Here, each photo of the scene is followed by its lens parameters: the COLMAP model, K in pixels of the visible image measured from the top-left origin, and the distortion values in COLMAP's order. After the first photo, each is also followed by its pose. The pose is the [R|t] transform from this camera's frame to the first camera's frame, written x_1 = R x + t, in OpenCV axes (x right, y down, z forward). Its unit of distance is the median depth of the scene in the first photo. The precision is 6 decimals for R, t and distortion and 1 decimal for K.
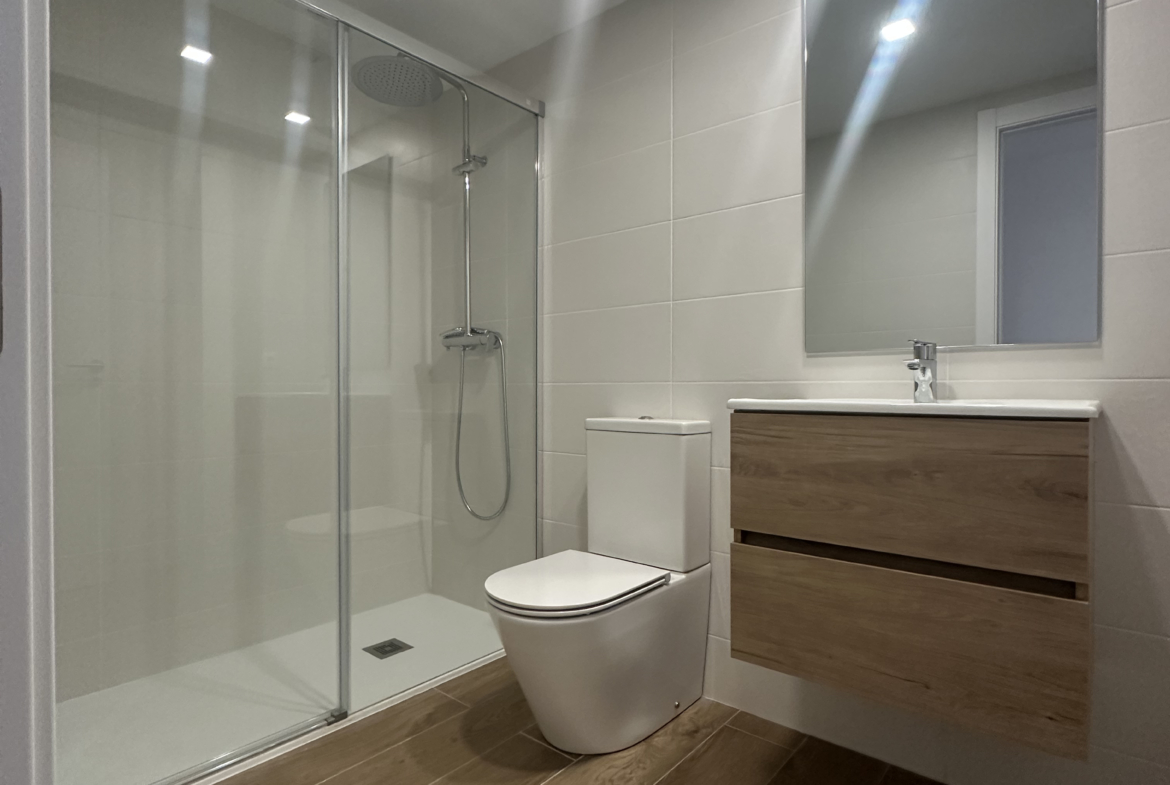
lens RADIAL K [[615.3, 0, 589.1], [0, 615.3, 391.7], [0, 0, 1]] dist [-0.005182, -0.000813]
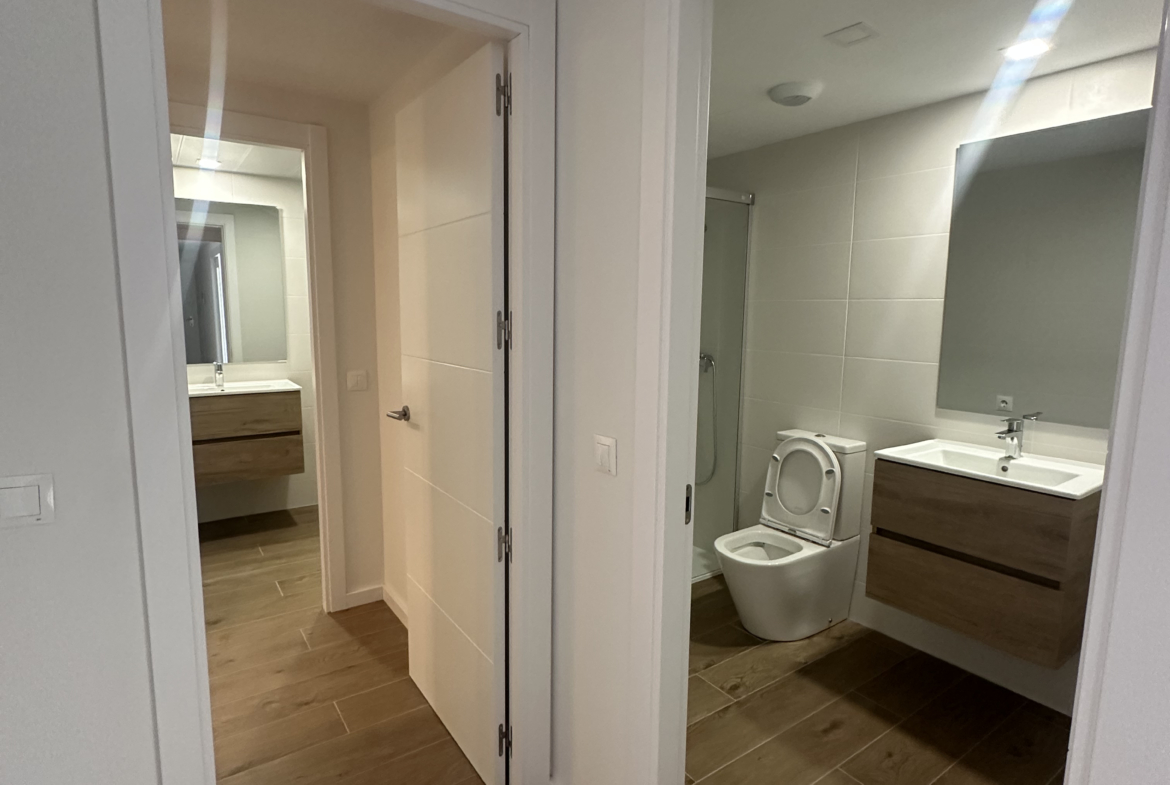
lens RADIAL K [[615.3, 0, 583.5], [0, 615.3, 394.7], [0, 0, 1]] dist [-0.005182, -0.000813]
pose [[0.964964, 0.044839, -0.258523, -0.091359], [-0.011107, 0.991387, 0.130494, -0.278173], [0.262148, -0.123050, 0.957150, -0.635365]]
